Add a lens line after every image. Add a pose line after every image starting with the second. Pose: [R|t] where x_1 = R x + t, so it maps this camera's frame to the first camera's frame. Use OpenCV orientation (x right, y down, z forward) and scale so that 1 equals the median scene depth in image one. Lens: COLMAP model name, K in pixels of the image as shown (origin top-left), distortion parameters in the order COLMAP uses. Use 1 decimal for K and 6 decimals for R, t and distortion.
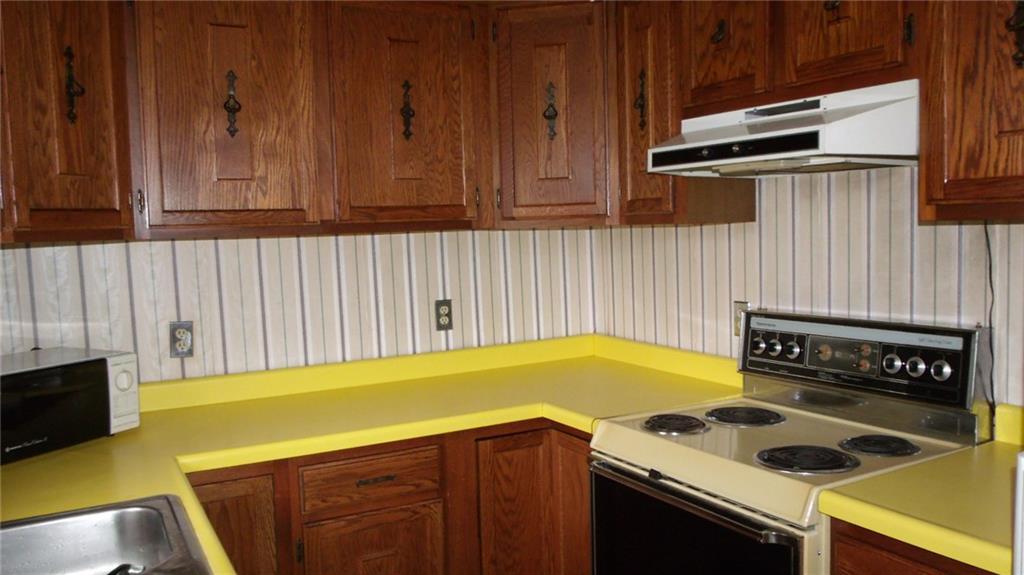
lens RADIAL K [[848.3, 0, 515.1], [0, 848.3, 287.9], [0, 0, 1]] dist [-0.008674, -0.013618]
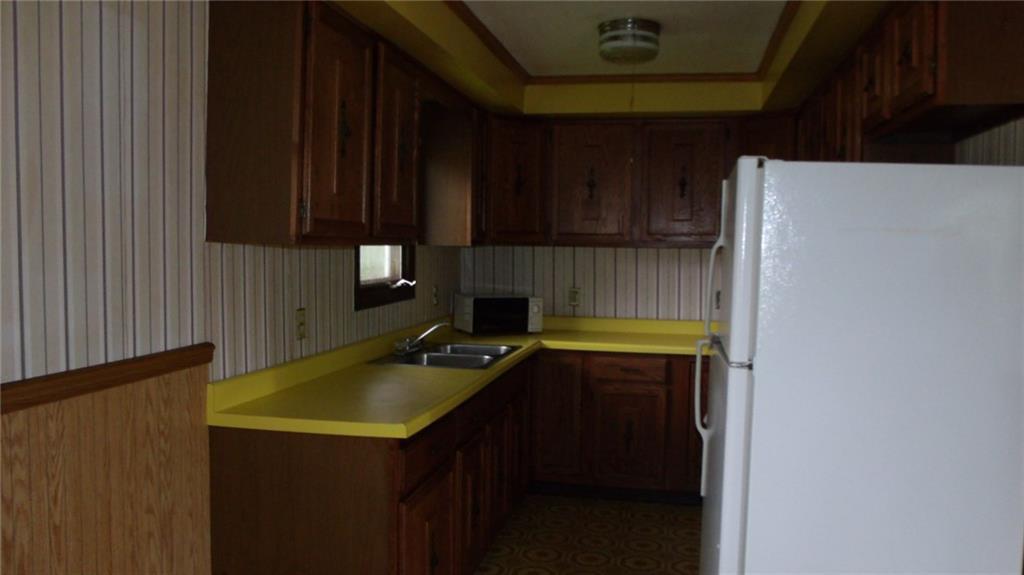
lens RADIAL K [[848.3, 0, 511.5], [0, 848.3, 287.9], [0, 0, 1]] dist [-0.008674, -0.013618]
pose [[0.754928, 0.068715, -0.652197, 0.888337], [-0.082801, 0.996524, 0.009150, 0.037184], [0.650559, 0.047095, 0.757994, -0.694683]]
